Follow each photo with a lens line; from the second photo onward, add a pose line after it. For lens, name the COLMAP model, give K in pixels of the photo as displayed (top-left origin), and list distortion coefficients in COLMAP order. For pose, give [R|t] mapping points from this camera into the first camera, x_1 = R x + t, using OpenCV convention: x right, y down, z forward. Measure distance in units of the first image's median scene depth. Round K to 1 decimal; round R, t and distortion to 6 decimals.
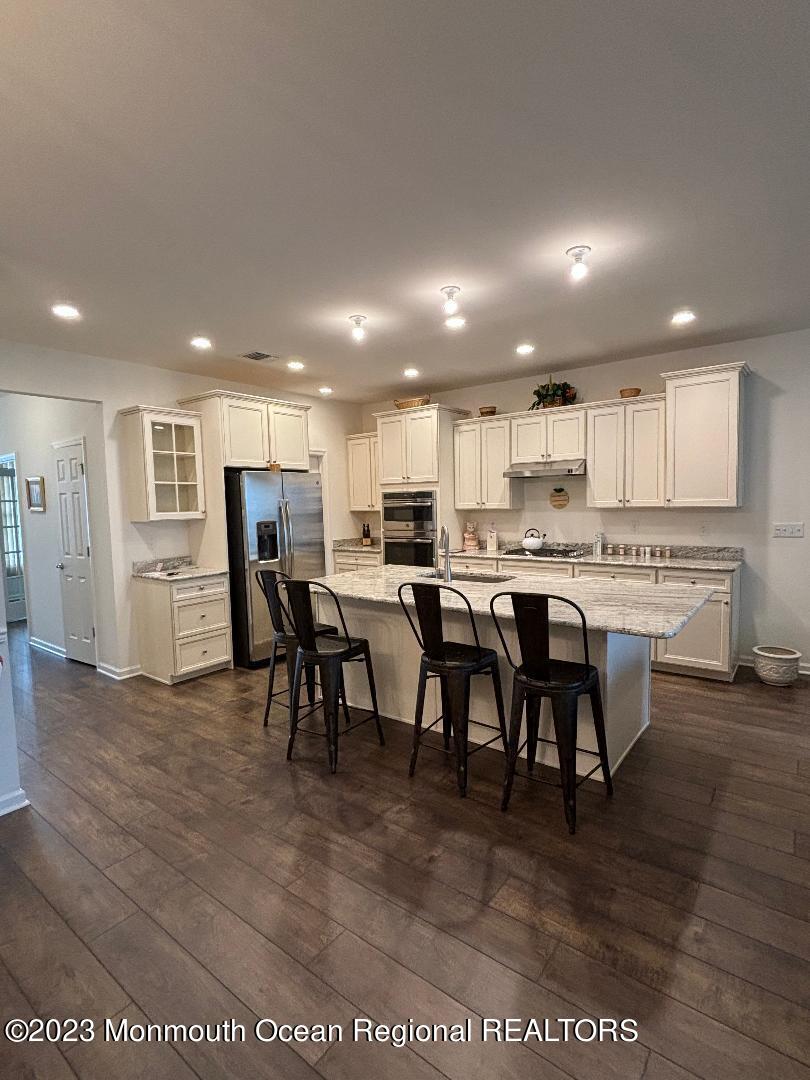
lens RADIAL K [[536.4, 0, 410.9], [0, 536.4, 540.8], [0, 0, 1]] dist [0.003749, -0.005764]
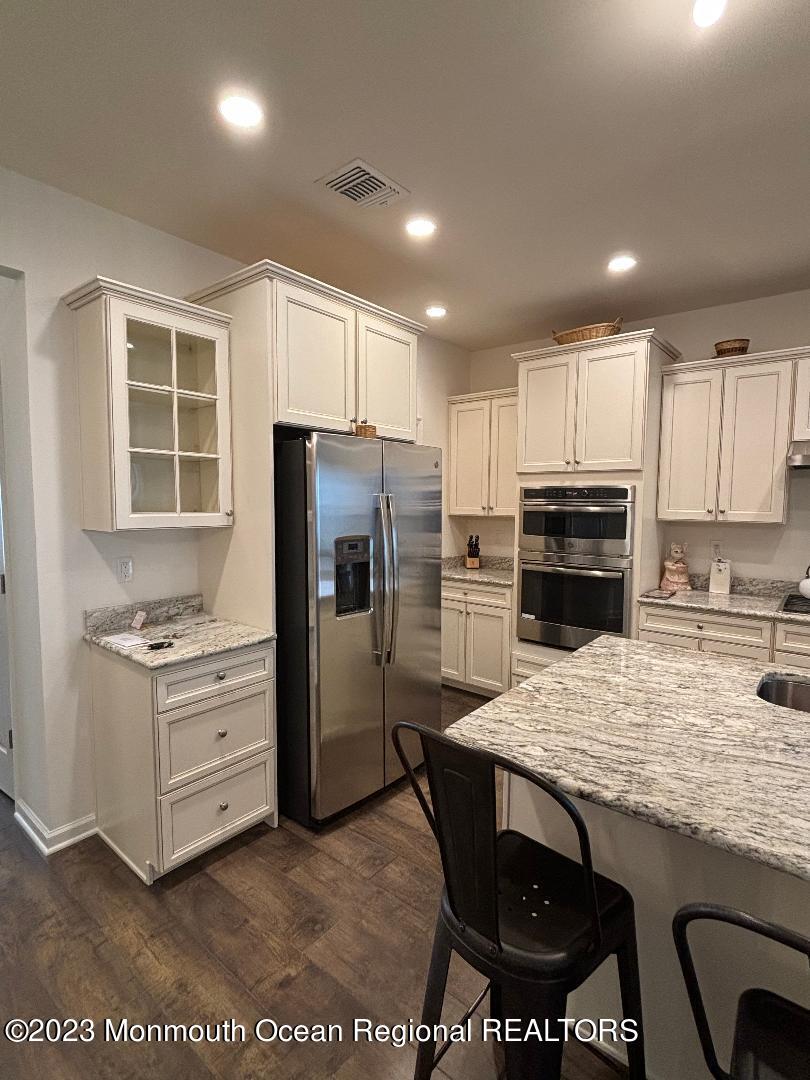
lens RADIAL K [[536.4, 0, 405.9], [0, 536.4, 539.7], [0, 0, 1]] dist [0.003749, -0.005764]
pose [[0.998937, 0.034122, -0.030985, -0.209275], [-0.033981, 0.999410, 0.005076, -0.038713], [0.031140, -0.004018, 0.999507, 0.514257]]
